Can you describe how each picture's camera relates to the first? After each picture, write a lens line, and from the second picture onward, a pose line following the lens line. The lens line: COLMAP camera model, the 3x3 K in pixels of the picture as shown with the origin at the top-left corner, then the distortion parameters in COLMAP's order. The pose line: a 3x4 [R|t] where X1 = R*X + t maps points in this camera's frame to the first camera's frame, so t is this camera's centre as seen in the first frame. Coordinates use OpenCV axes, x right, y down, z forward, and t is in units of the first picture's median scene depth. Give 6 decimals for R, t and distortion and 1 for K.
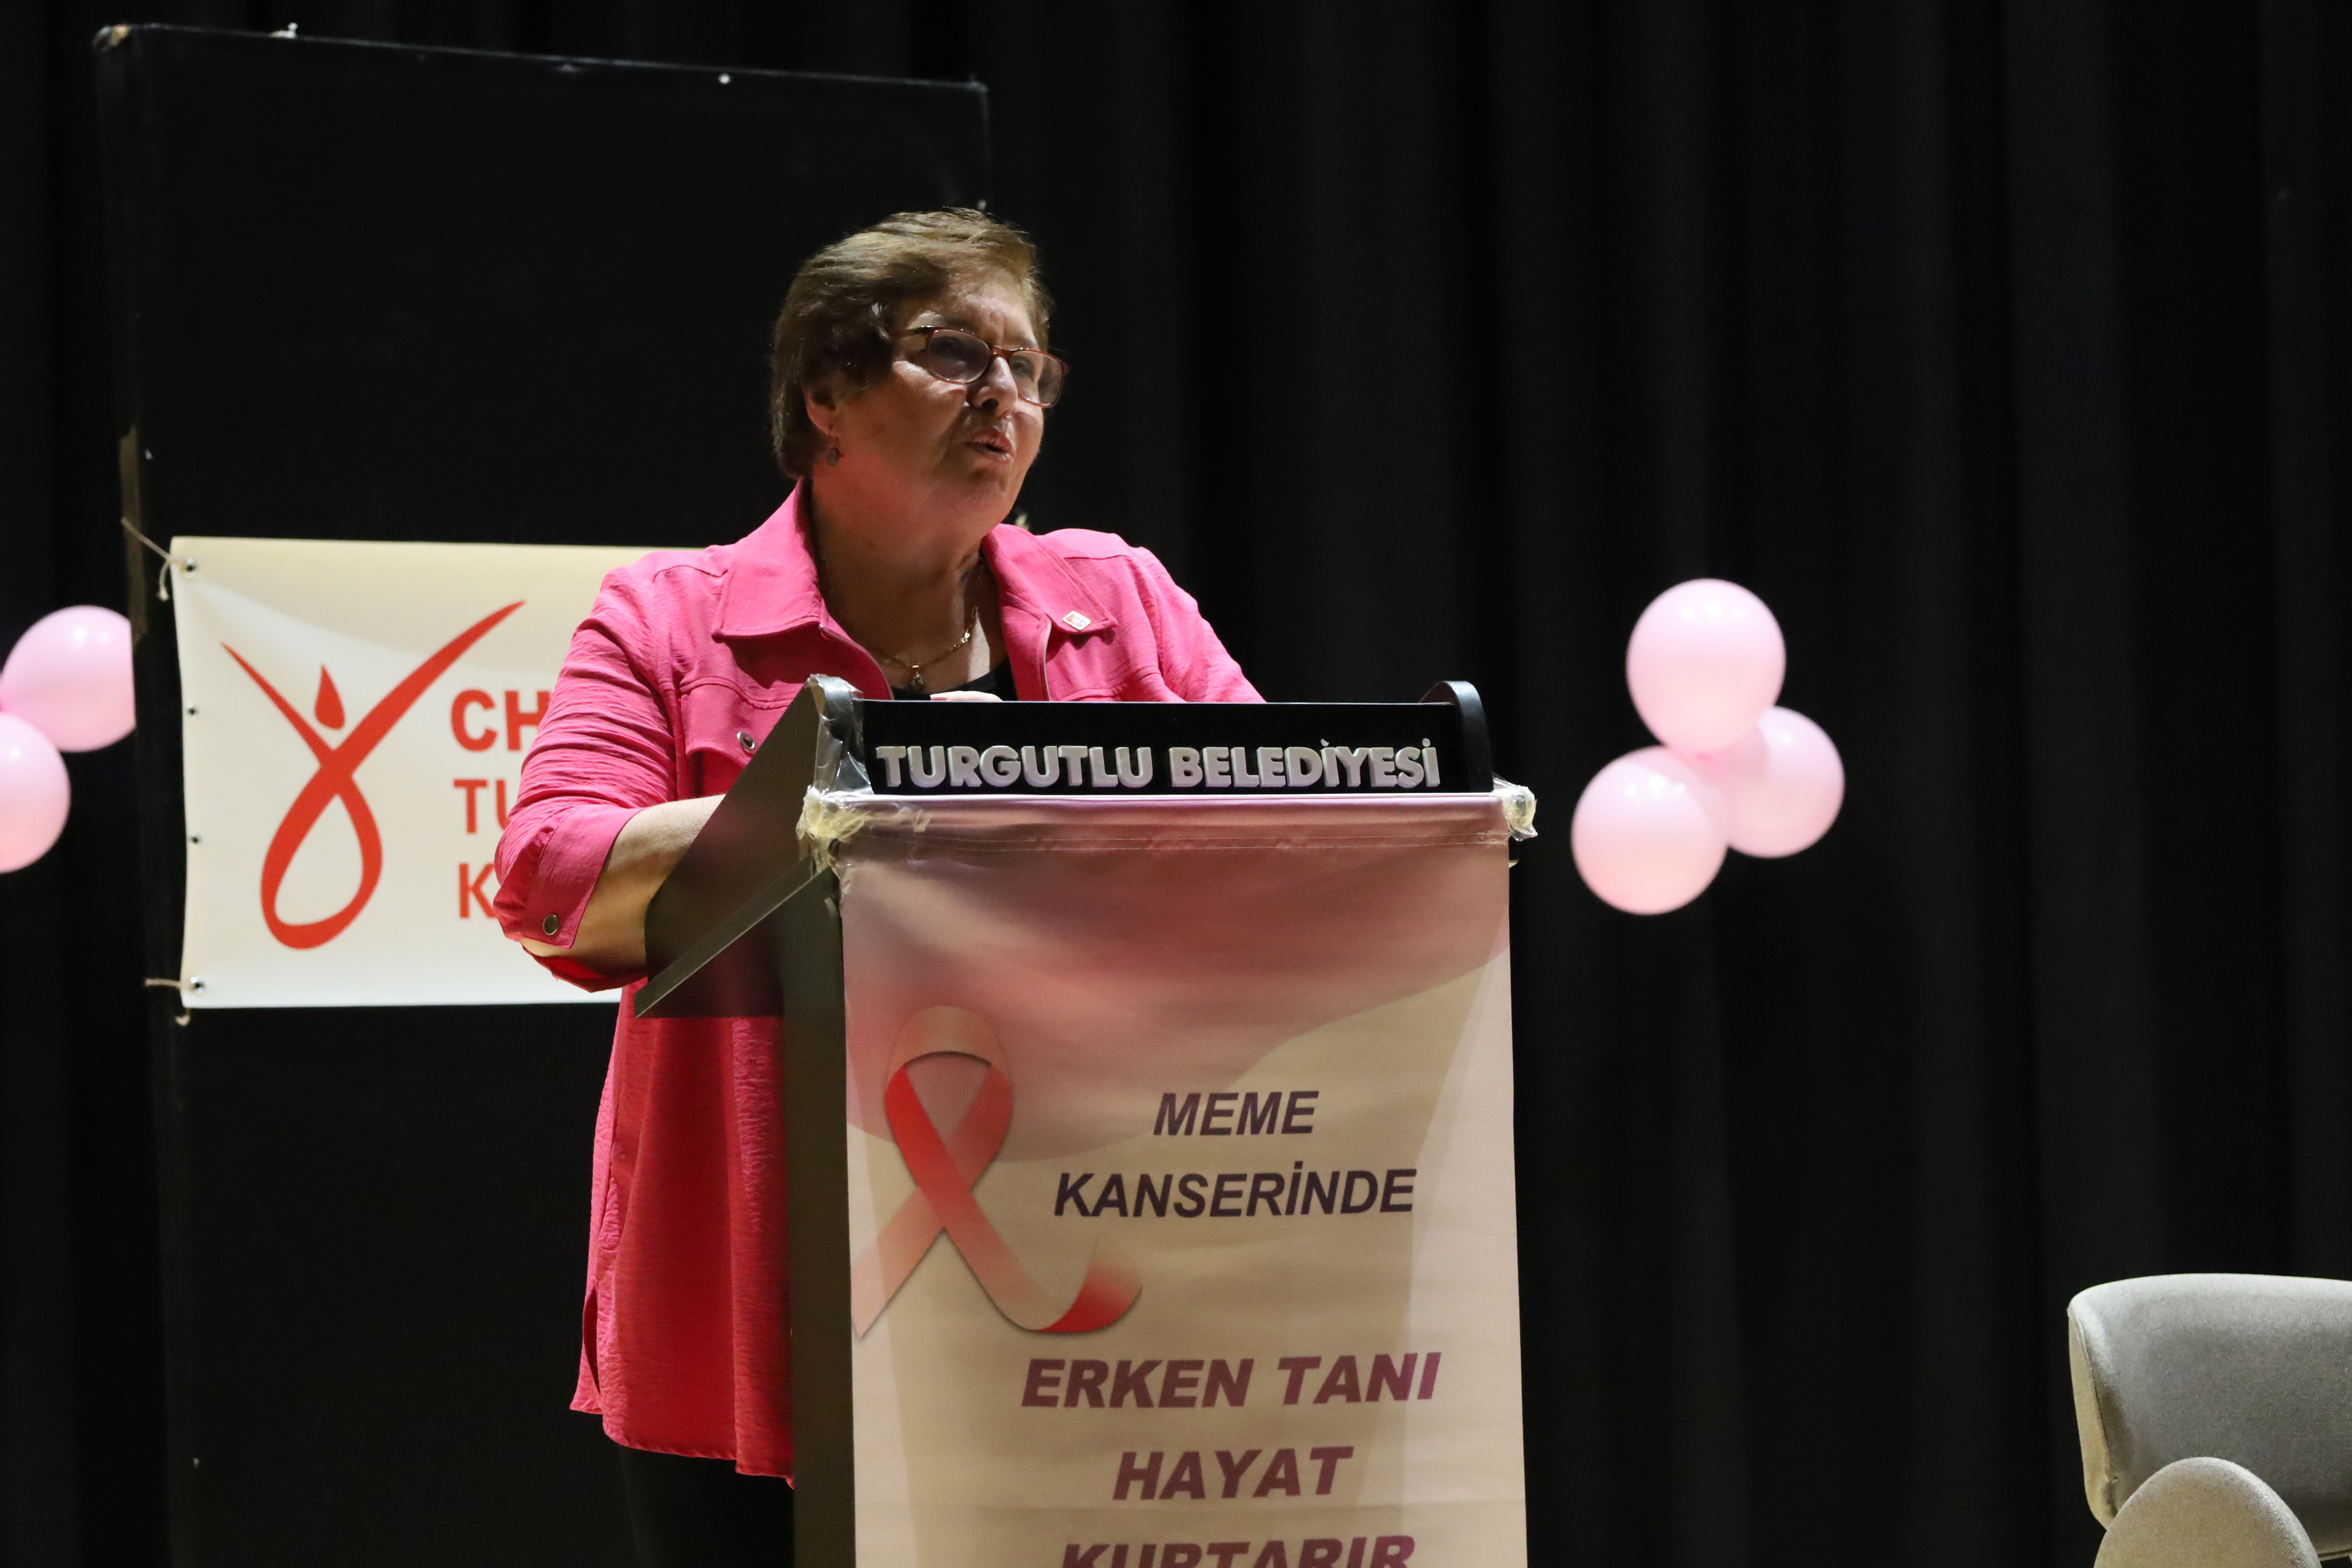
lens RADIAL K [[6661.3, 0, 1176.0], [0, 6661.3, 784.0], [0, 0, 1]] dist [0.016825, -0.467636]
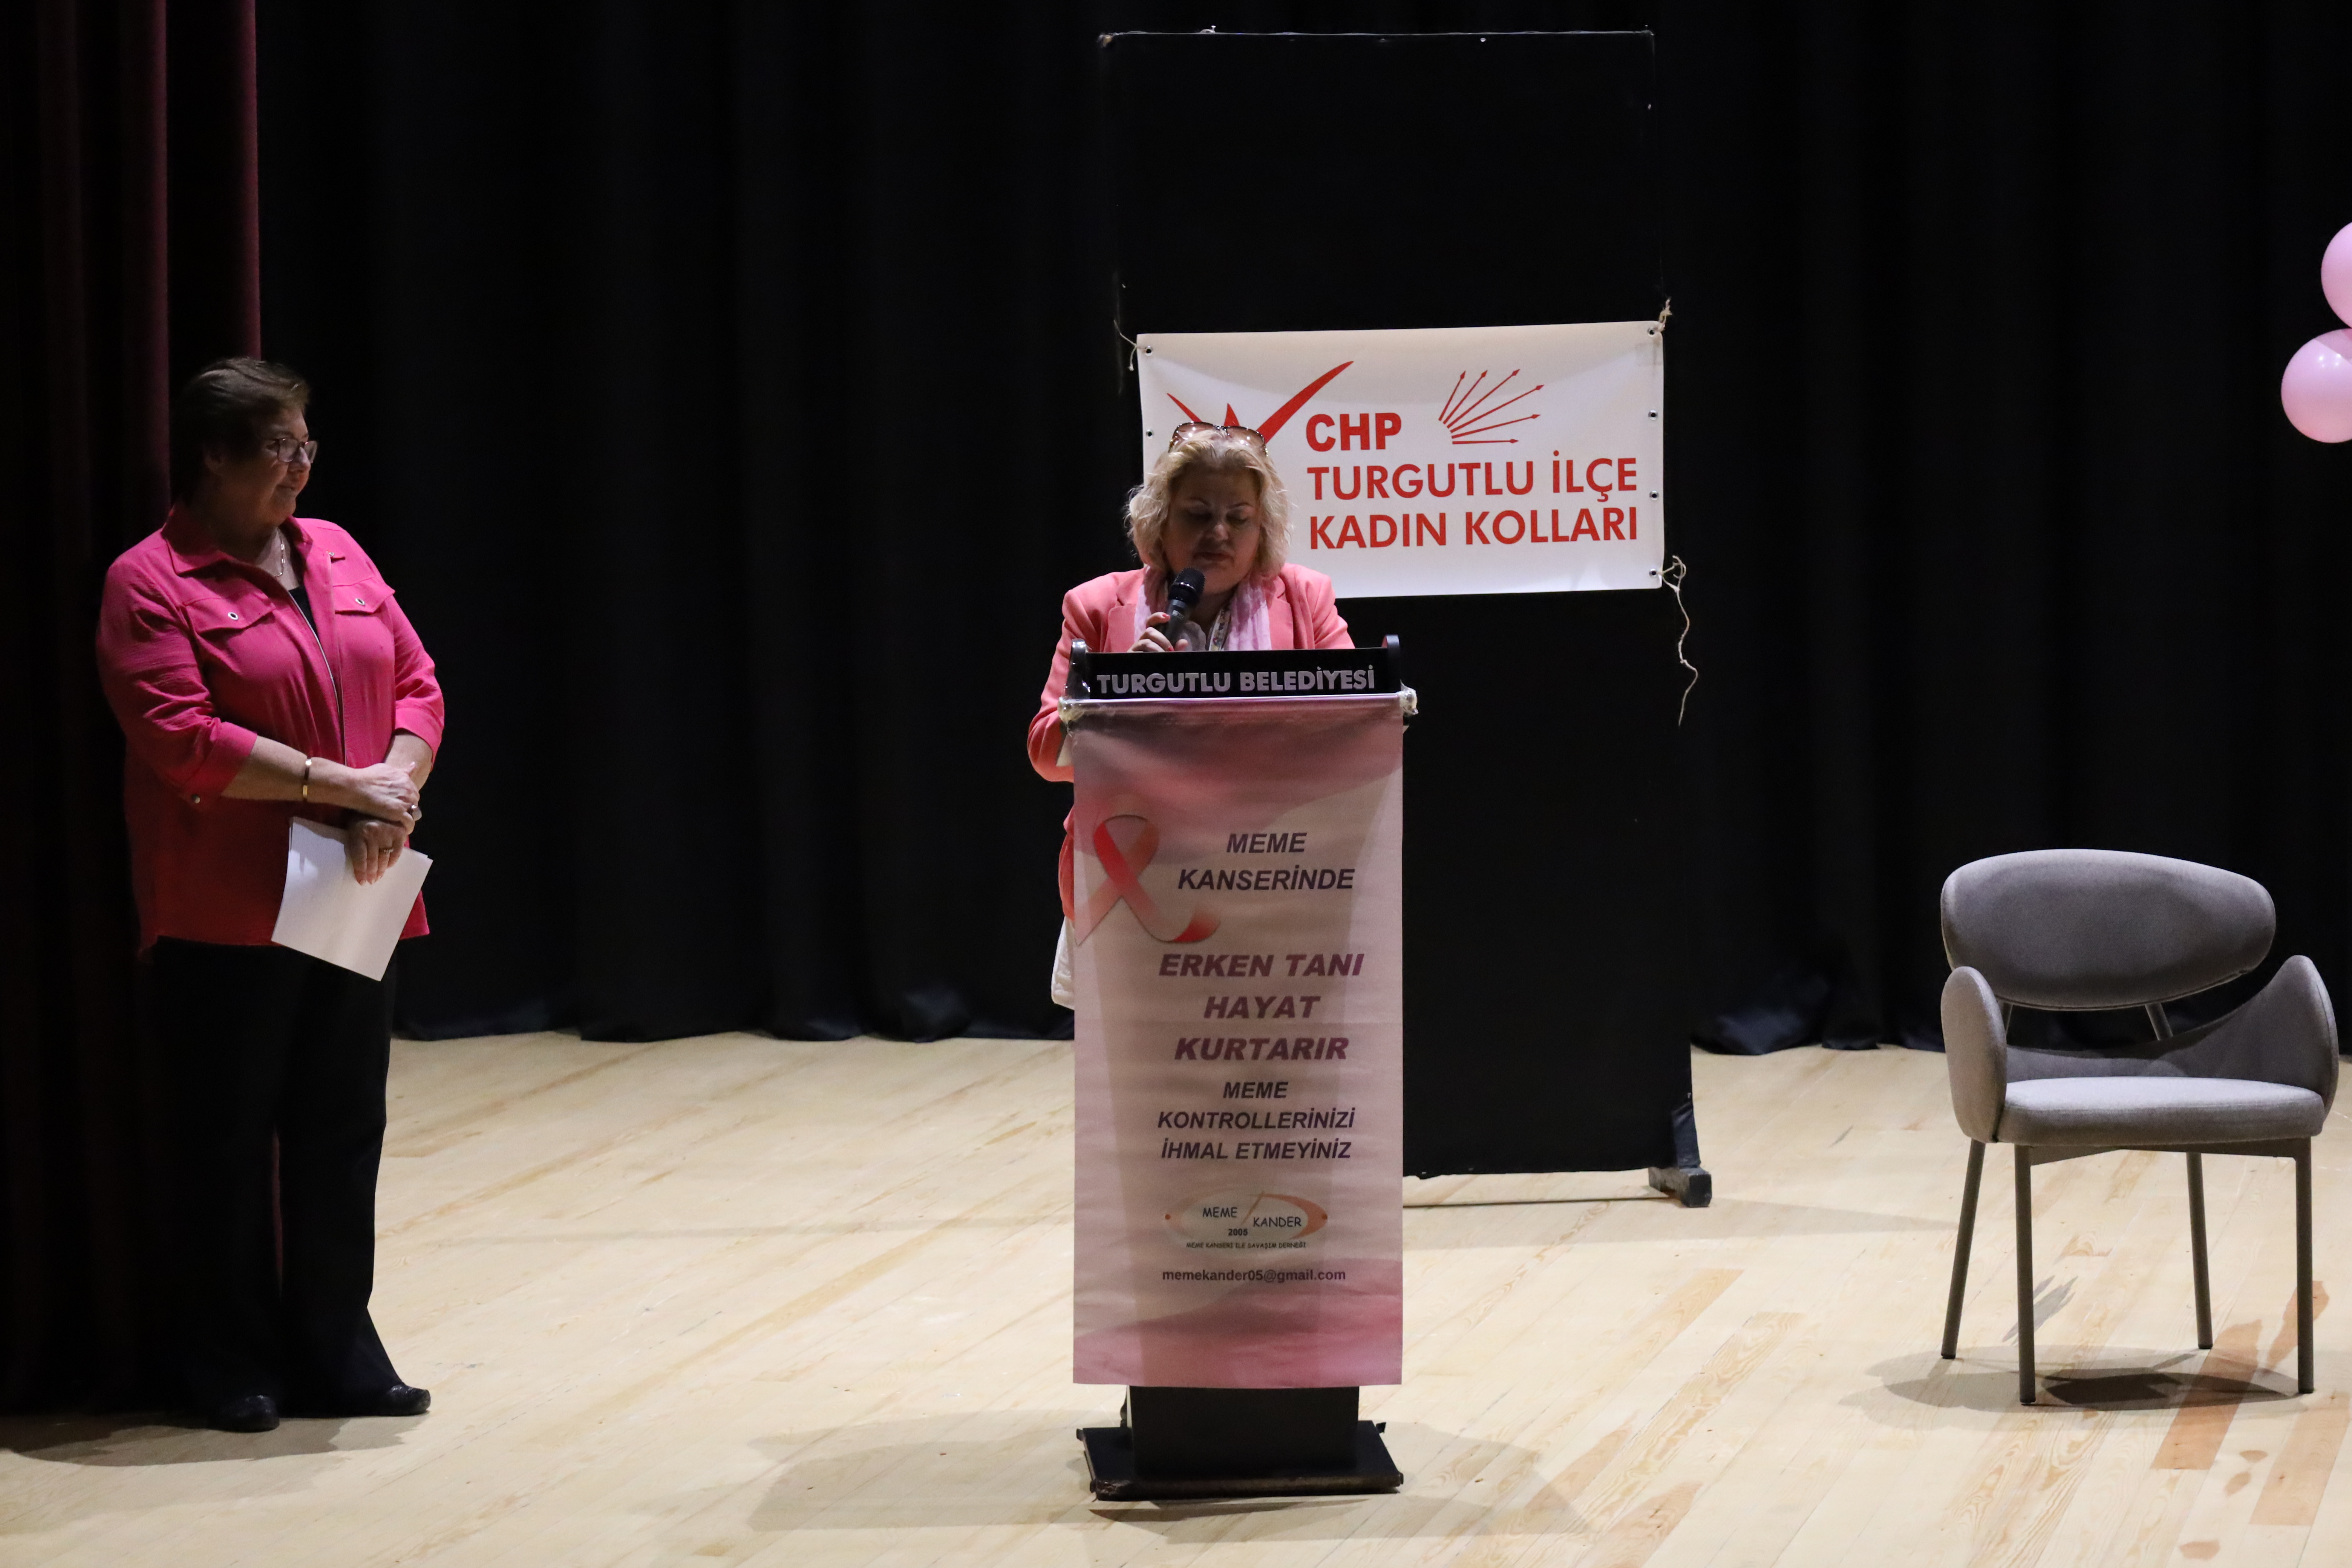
lens RADIAL K [[6661.3, 0, 1176.0], [0, 6661.3, 784.0], [0, 0, 1]] dist [0.016825, -0.467636]
pose [[0.948690, 0.037338, -0.313996, 0.660560], [0.011535, 0.988257, 0.152365, -0.299900], [0.315998, -0.148169, 0.937119, -1.037110]]
